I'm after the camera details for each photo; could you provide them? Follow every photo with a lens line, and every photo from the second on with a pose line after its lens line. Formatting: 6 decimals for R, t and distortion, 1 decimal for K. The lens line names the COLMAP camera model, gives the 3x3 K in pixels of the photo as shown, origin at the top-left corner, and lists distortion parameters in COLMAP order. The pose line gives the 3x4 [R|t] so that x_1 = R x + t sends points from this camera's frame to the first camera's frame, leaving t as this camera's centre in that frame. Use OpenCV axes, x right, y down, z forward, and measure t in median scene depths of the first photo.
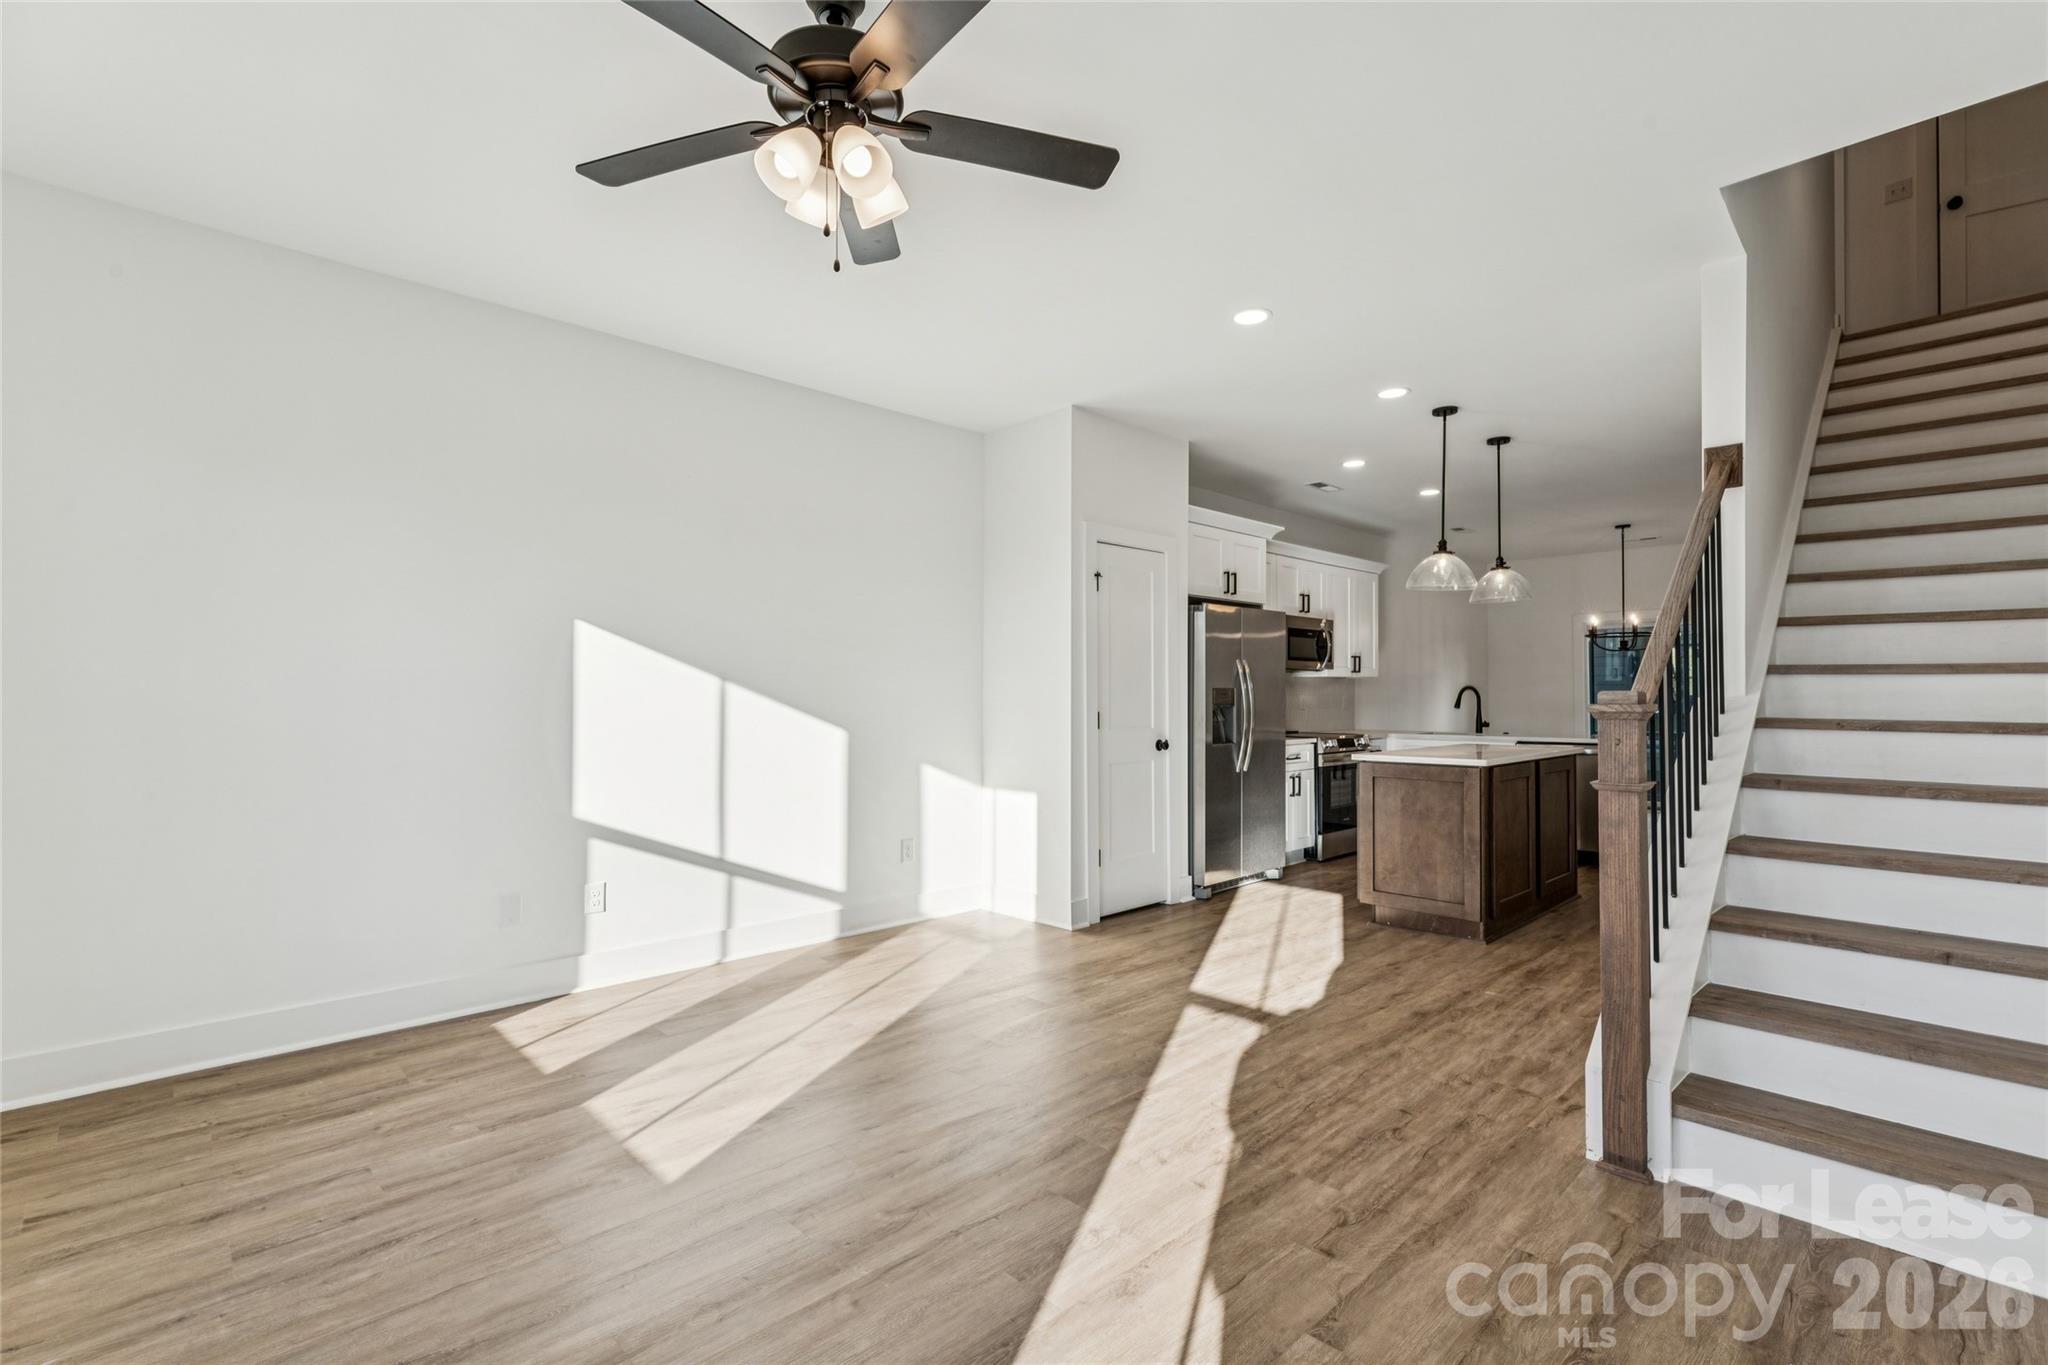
lens RADIAL K [[925.7, 0, 1023.9], [0, 925.7, 688.8], [0, 0, 1]] dist [0.001164, -0.000993]
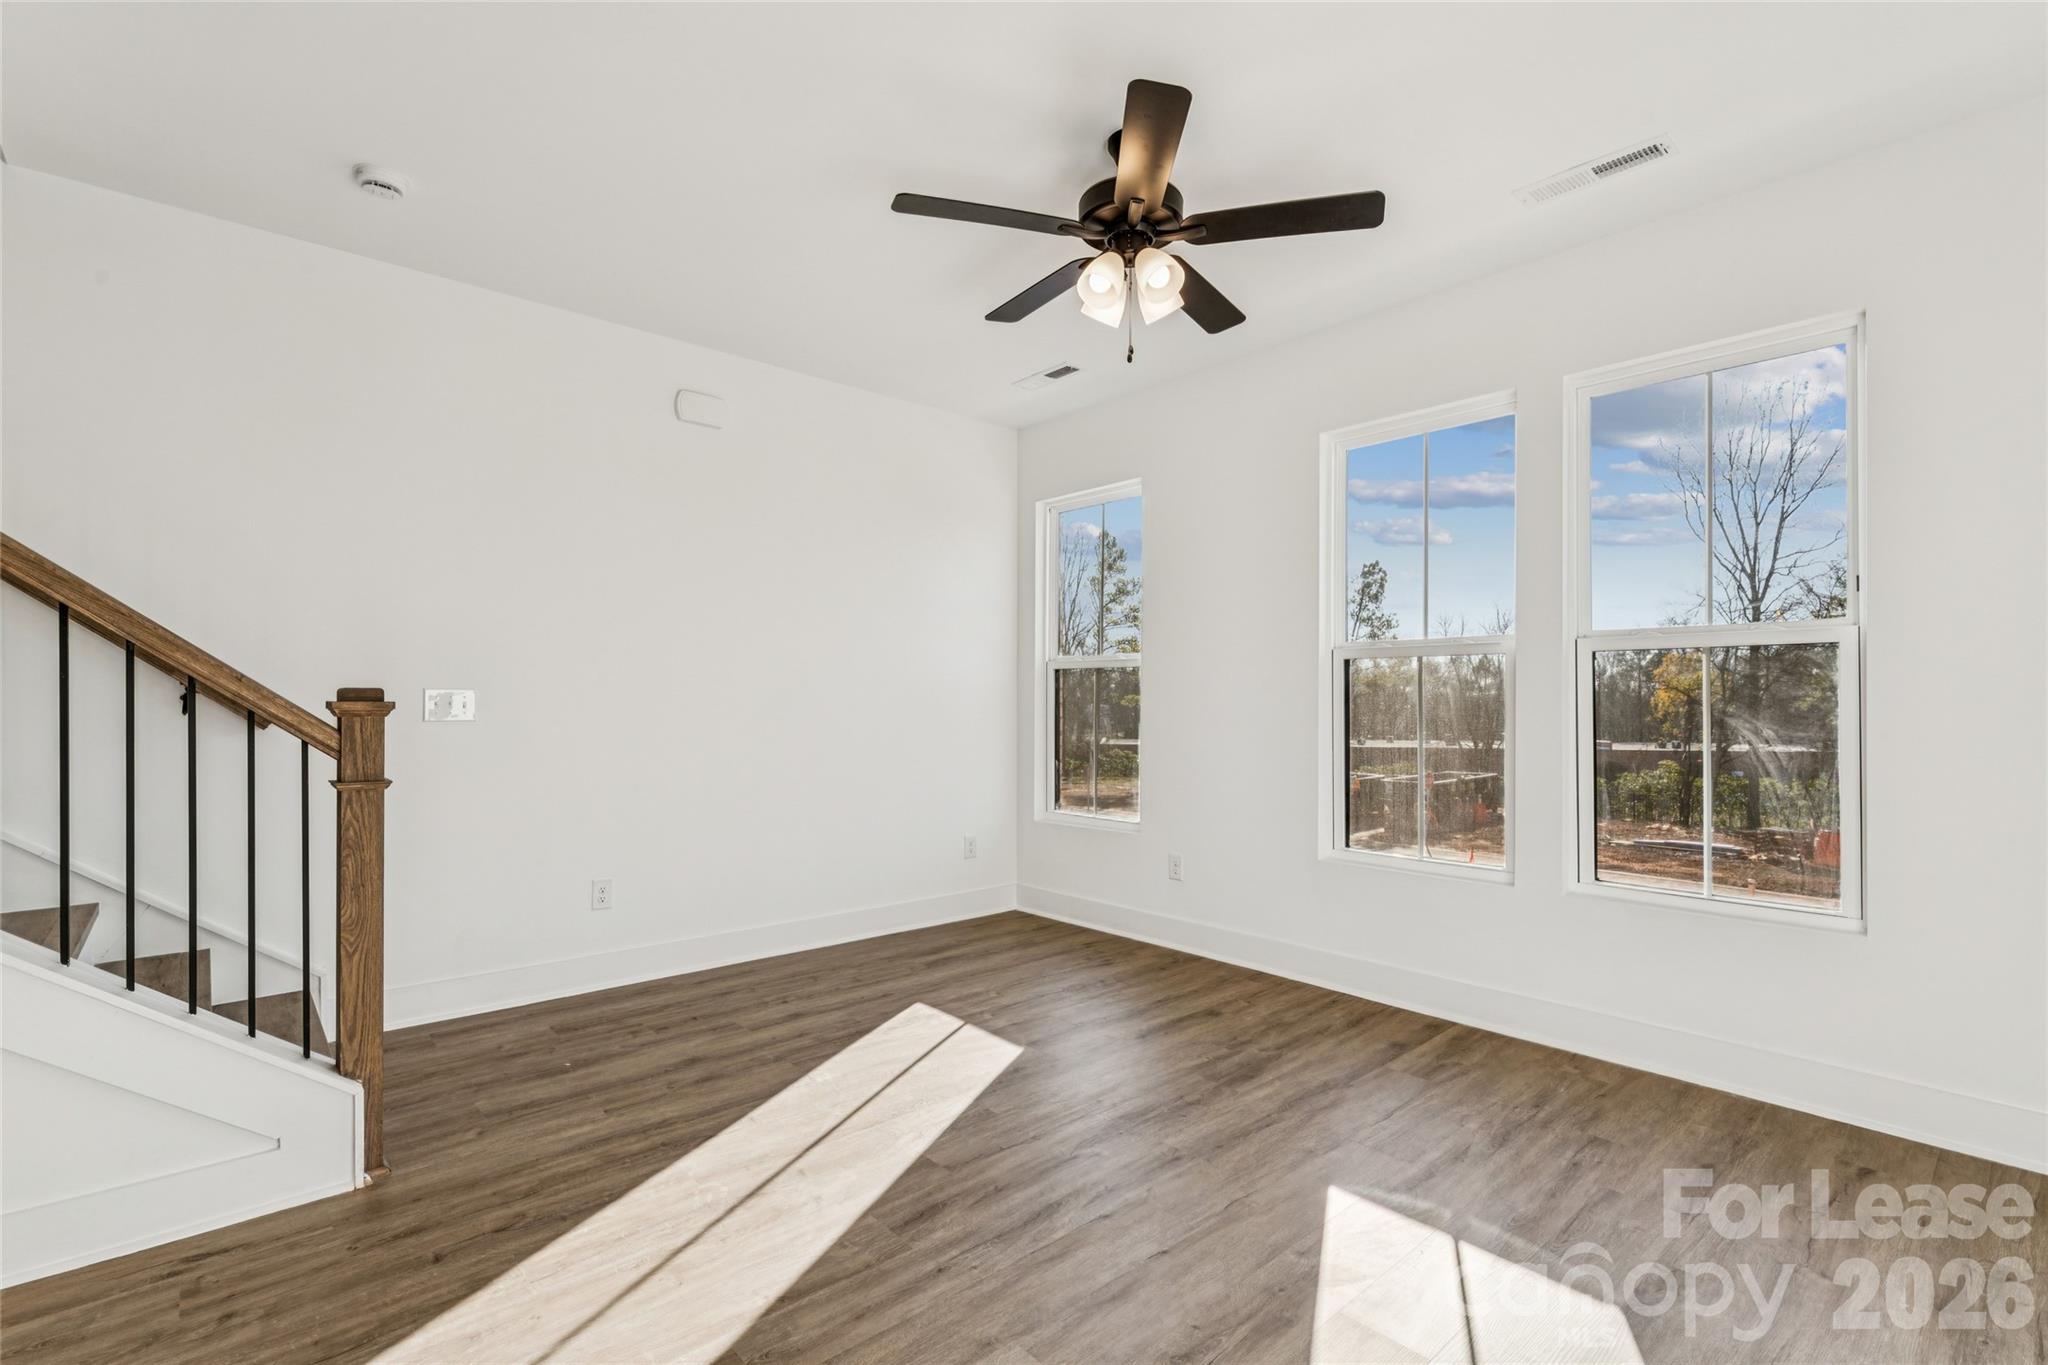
lens RADIAL K [[925.7, 0, 1017.9], [0, 925.7, 701.6], [0, 0, 1]] dist [0.001164, -0.000993]
pose [[-0.999118, -0.003824, 0.041824, -0.044016], [-0.004283, 0.999932, -0.010871, 0.012872], [-0.041779, -0.011041, -0.999066, 0.993111]]
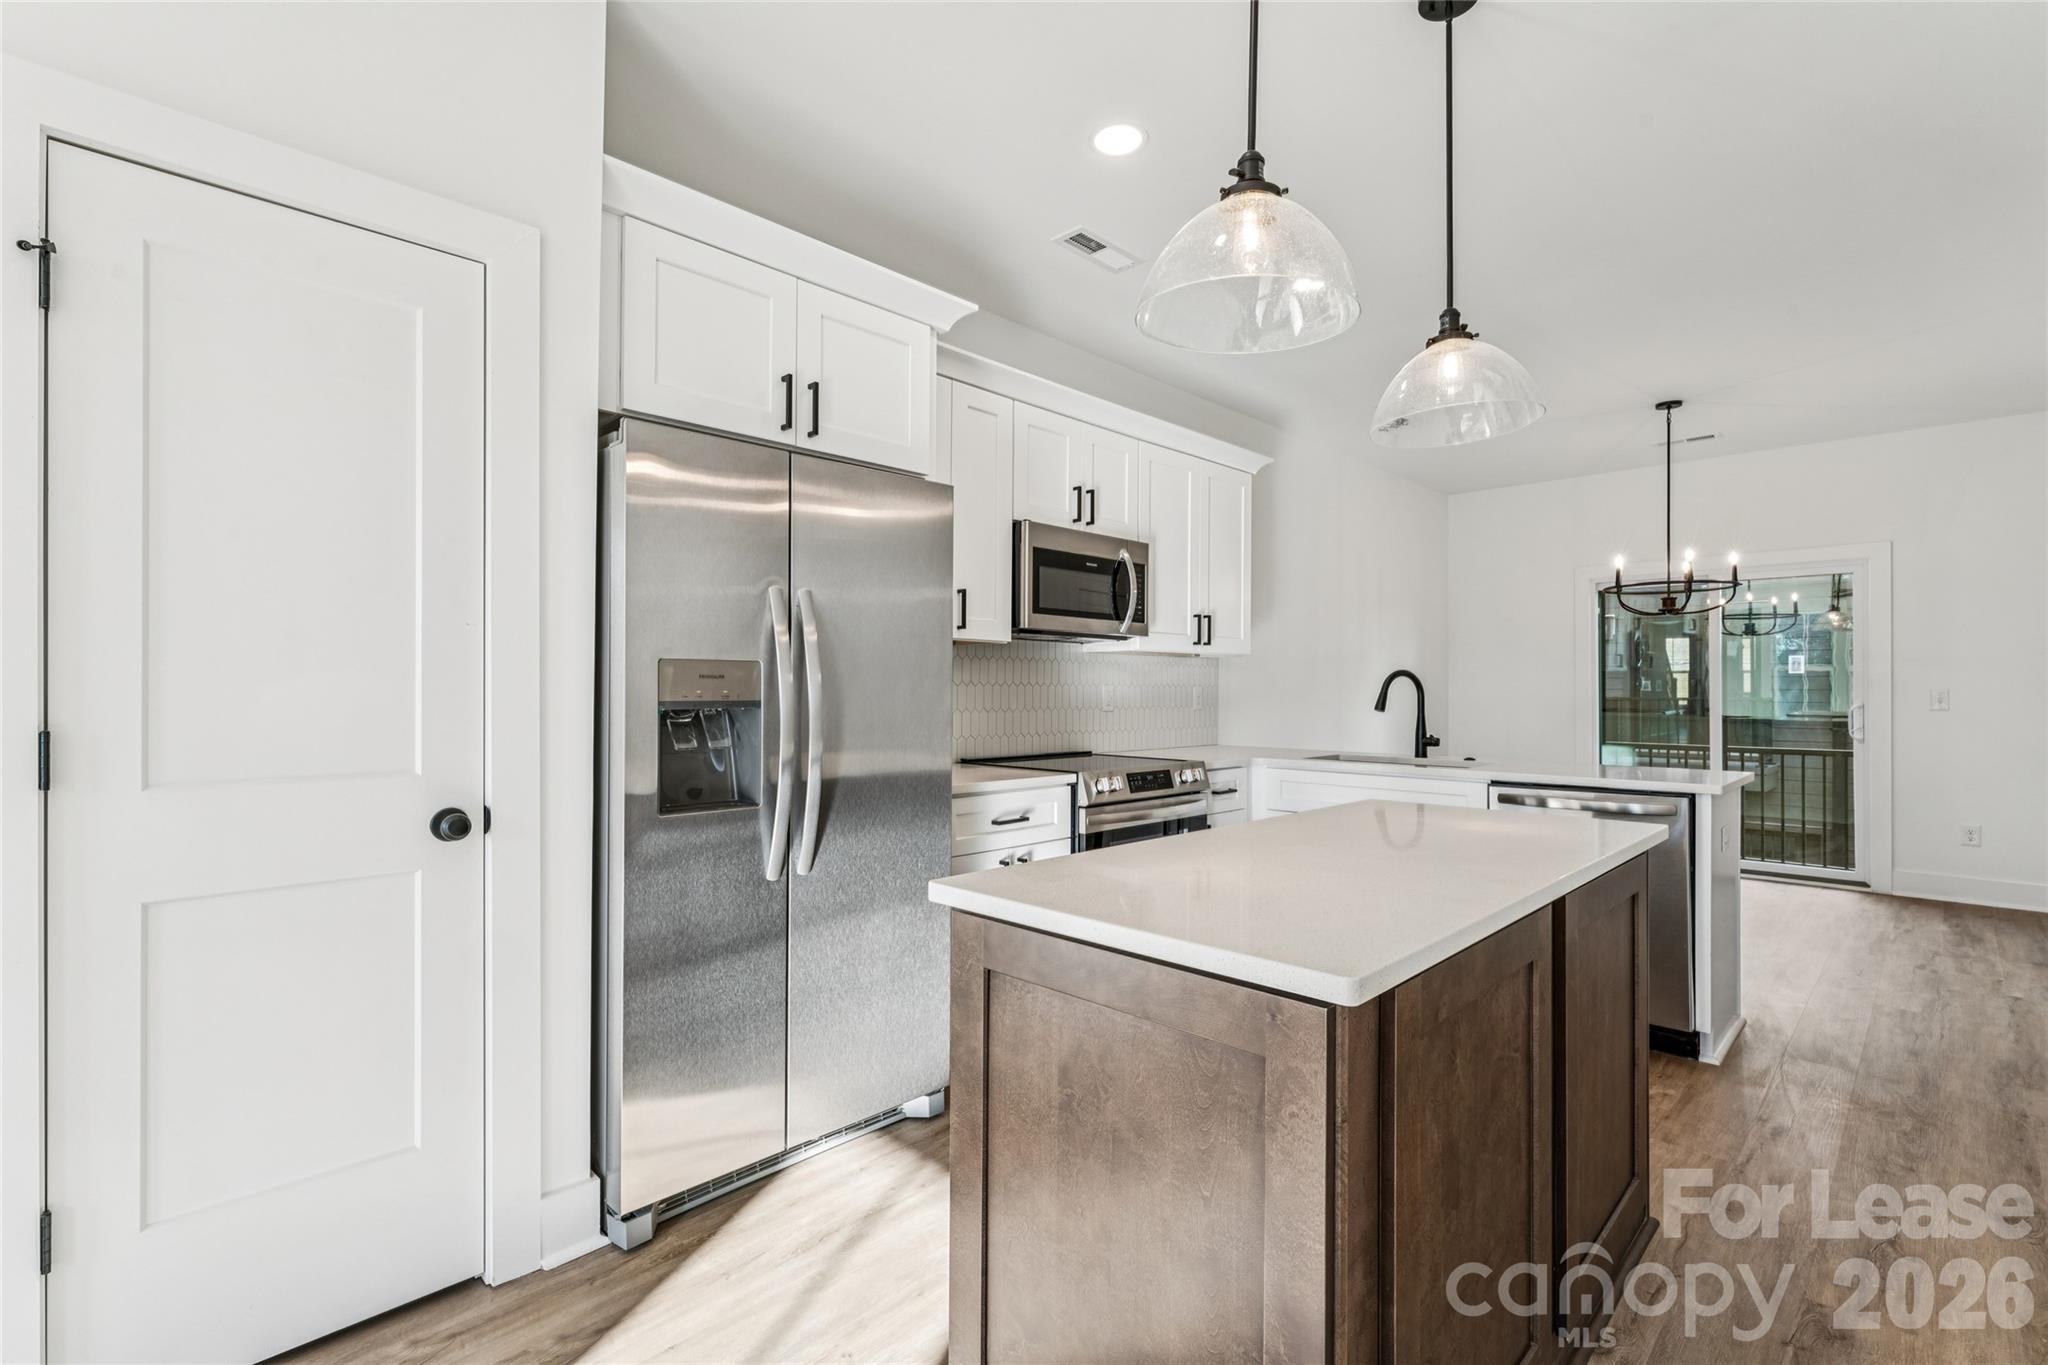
lens RADIAL K [[925.7, 0, 1022.9], [0, 925.7, 686.1], [0, 0, 1]] dist [0.001164, -0.000993]
pose [[0.999731, 0.005634, 0.022489, 0.403500], [-0.005722, 0.999976, 0.003823, 0.009231], [-0.022467, -0.003950, 0.999740, 0.760898]]
